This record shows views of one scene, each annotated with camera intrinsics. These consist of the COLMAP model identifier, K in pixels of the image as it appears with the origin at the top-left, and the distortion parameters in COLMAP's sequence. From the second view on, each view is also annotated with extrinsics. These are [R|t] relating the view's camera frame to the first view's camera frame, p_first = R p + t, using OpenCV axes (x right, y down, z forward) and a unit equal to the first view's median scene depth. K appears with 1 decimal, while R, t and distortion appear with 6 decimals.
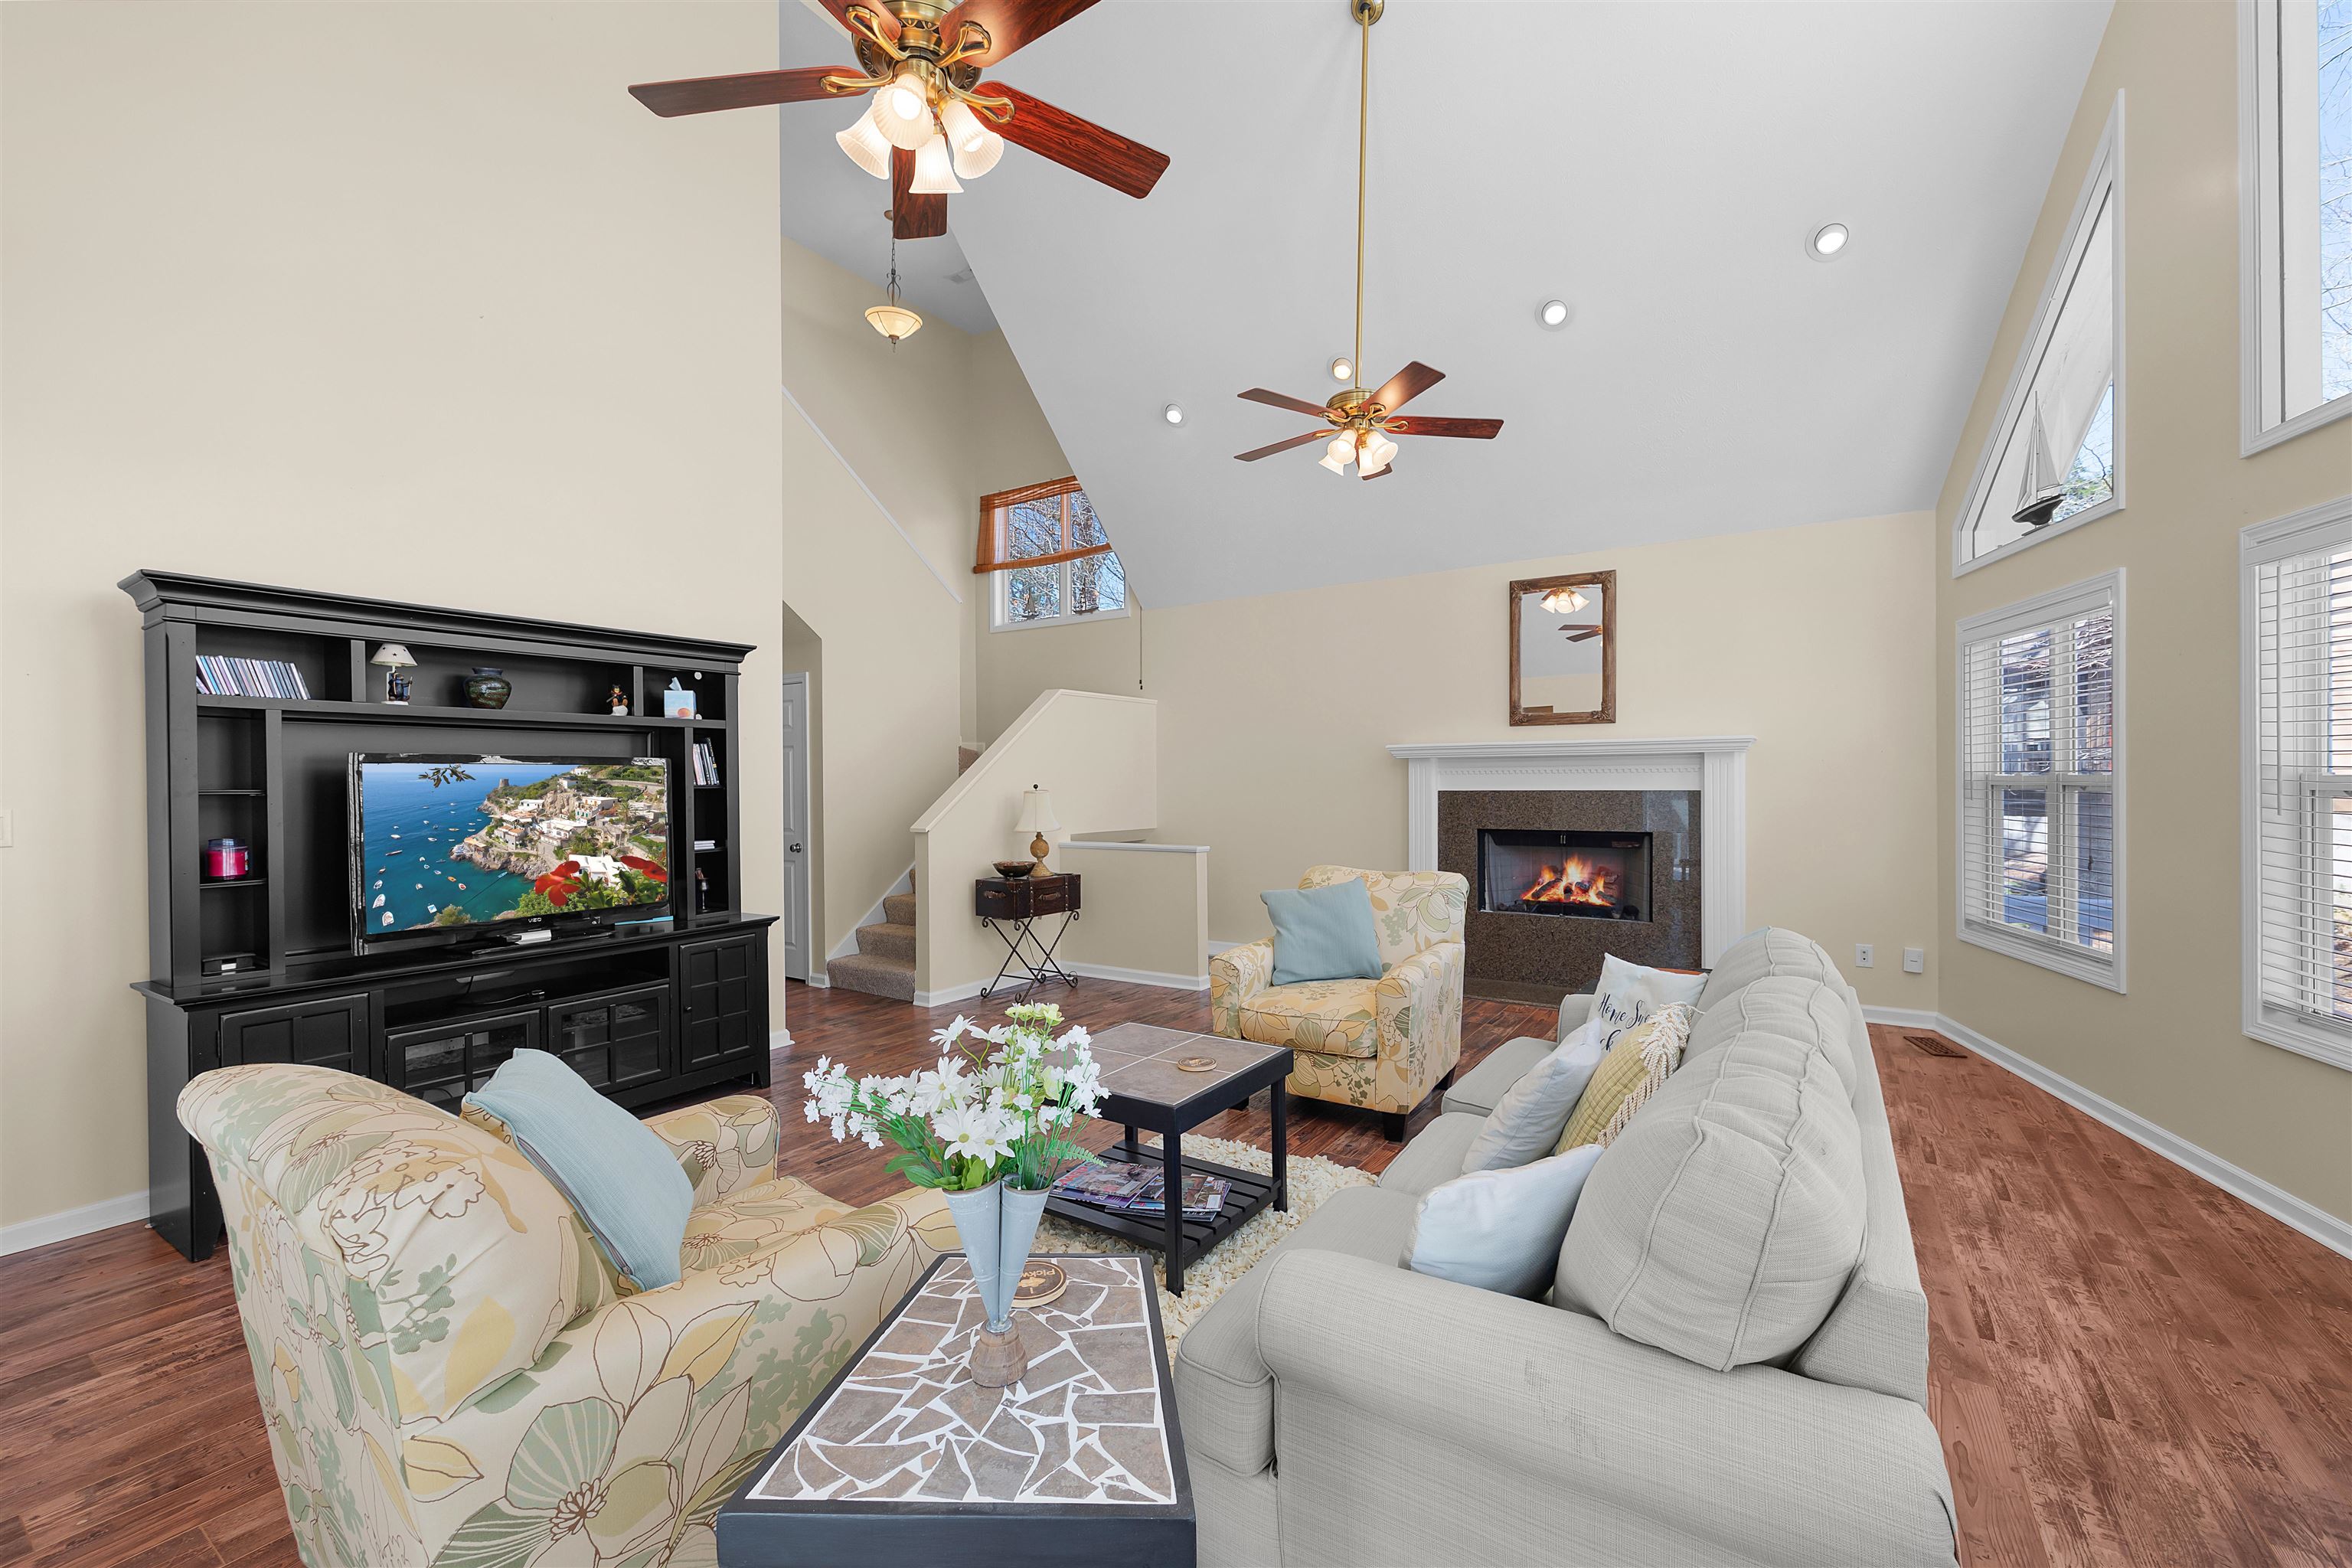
lens RADIAL K [[944.7, 0, 1184.8], [0, 944.7, 785.7], [0, 0, 1]] dist [0.000658, 0.000193]
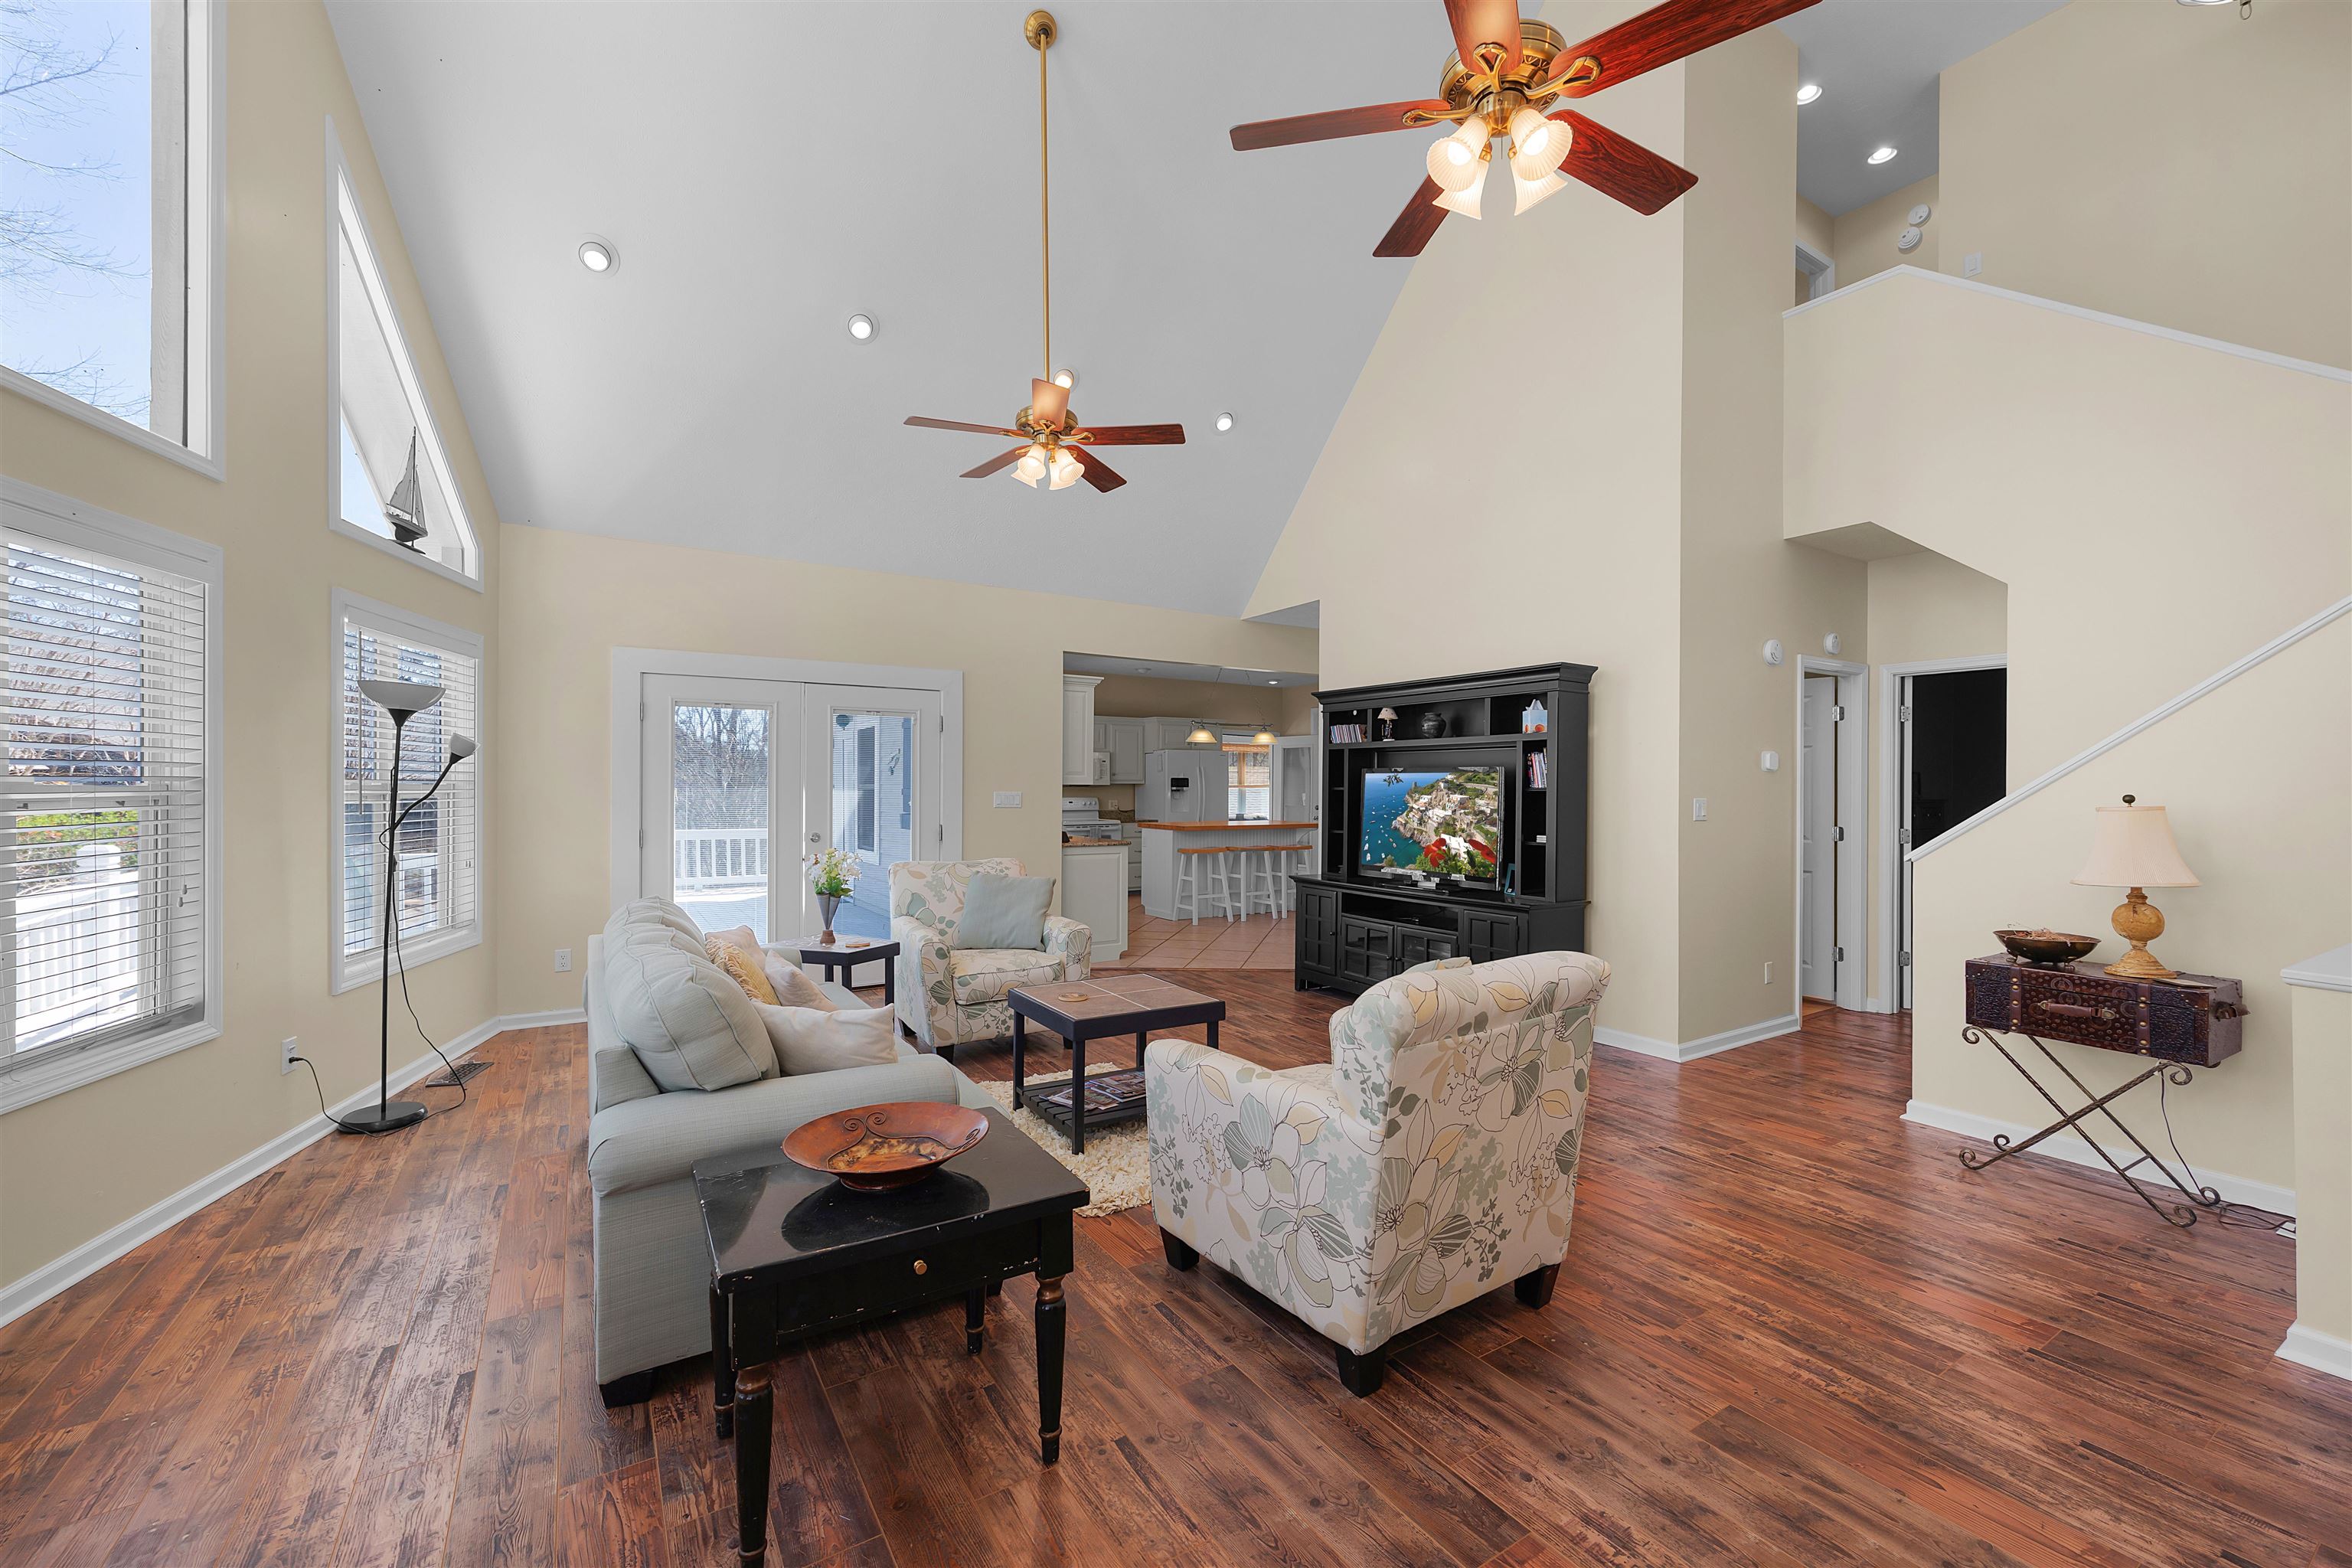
lens RADIAL K [[944.7, 0, 1183.0], [0, 944.7, 786.6], [0, 0, 1]] dist [0.000658, 0.000193]
pose [[-0.403834, 0.007268, -0.914804, 0.837531], [-0.006960, 0.999915, 0.011016, -0.013441], [0.914806, 0.010815, -0.403749, 1.197216]]
